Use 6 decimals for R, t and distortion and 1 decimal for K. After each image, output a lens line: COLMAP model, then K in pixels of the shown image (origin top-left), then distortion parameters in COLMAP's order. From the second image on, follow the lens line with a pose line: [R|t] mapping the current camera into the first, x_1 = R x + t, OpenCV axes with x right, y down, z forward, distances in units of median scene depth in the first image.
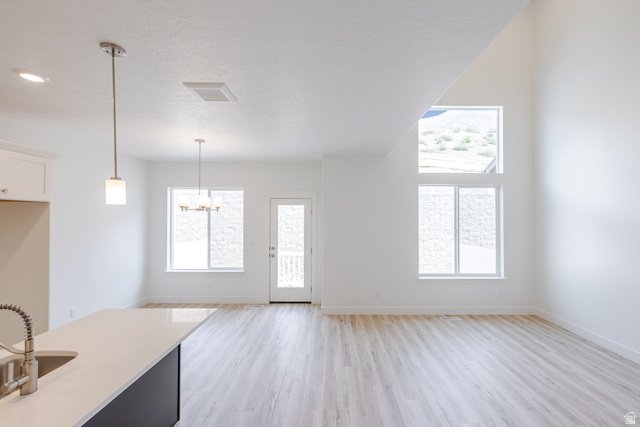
lens RADIAL K [[288.8, 0, 321.6], [0, 288.8, 212.4], [0, 0, 1]] dist [0.004652, -0.000255]
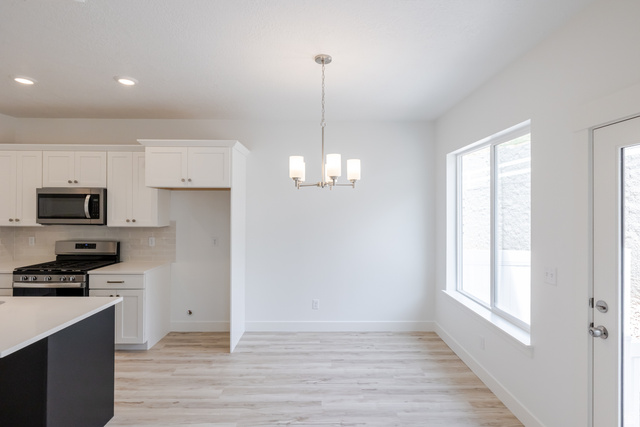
lens RADIAL K [[318.4, 0, 320.6], [0, 318.4, 207.1], [0, 0, 1]] dist [0.002213, -0.000465]
pose [[0.019255, -0.008654, -0.999777, 0.188213], [0.011410, 0.999899, -0.008435, 0.040806], [0.999749, -0.011246, 0.019352, 1.083024]]
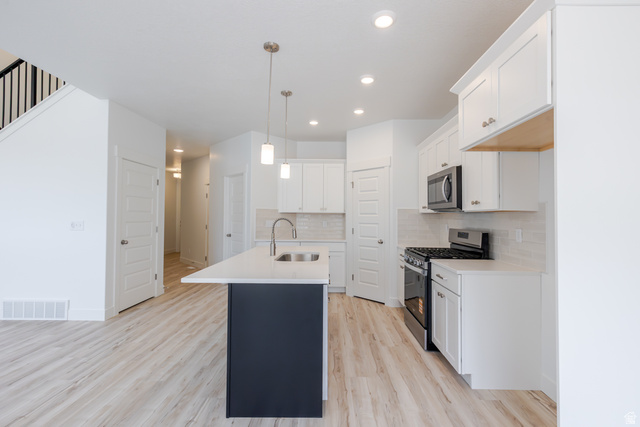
lens RADIAL K [[288.8, 0, 325.2], [0, 288.8, 212.2], [0, 0, 1]] dist [0.004652, -0.000255]
pose [[-0.999963, -0.008624, 0.000372, -0.495527], [-0.008632, 0.999538, -0.029158, 0.115037], [-0.000120, -0.029161, -0.999575, 1.186762]]
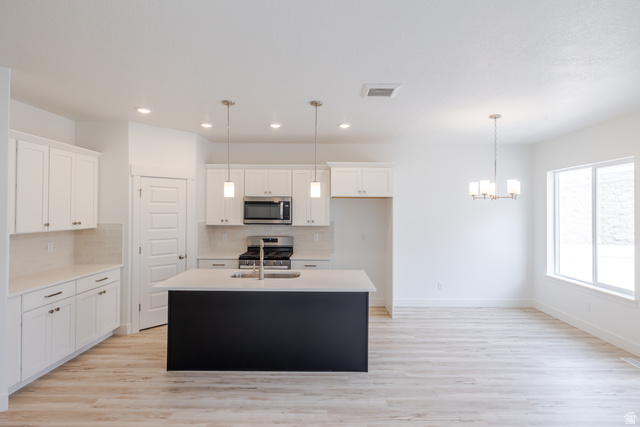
lens RADIAL K [[334.5, 0, 323.7], [0, 334.5, 206.4], [0, 0, 1]] dist [-0.003636, 0.000261]
pose [[0.001952, -0.013521, -0.999907, 0.601273], [0.012262, 0.999834, -0.013496, 0.025062], [0.999923, -0.012234, 0.002118, 0.542060]]
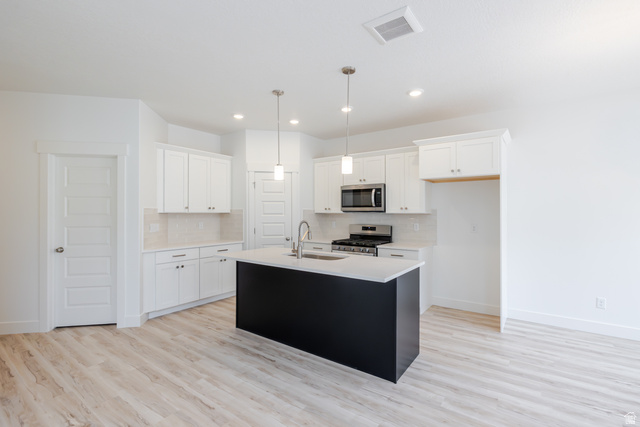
lens RADIAL K [[298.1, 0, 322.2], [0, 298.1, 211.2], [0, 0, 1]] dist [-0.006569, 0.001619]
pose [[-0.579876, -0.006497, -0.814679, 0.311398], [0.011320, 0.999807, -0.016030, 0.095534], [0.814626, -0.018517, -0.579691, 0.914906]]
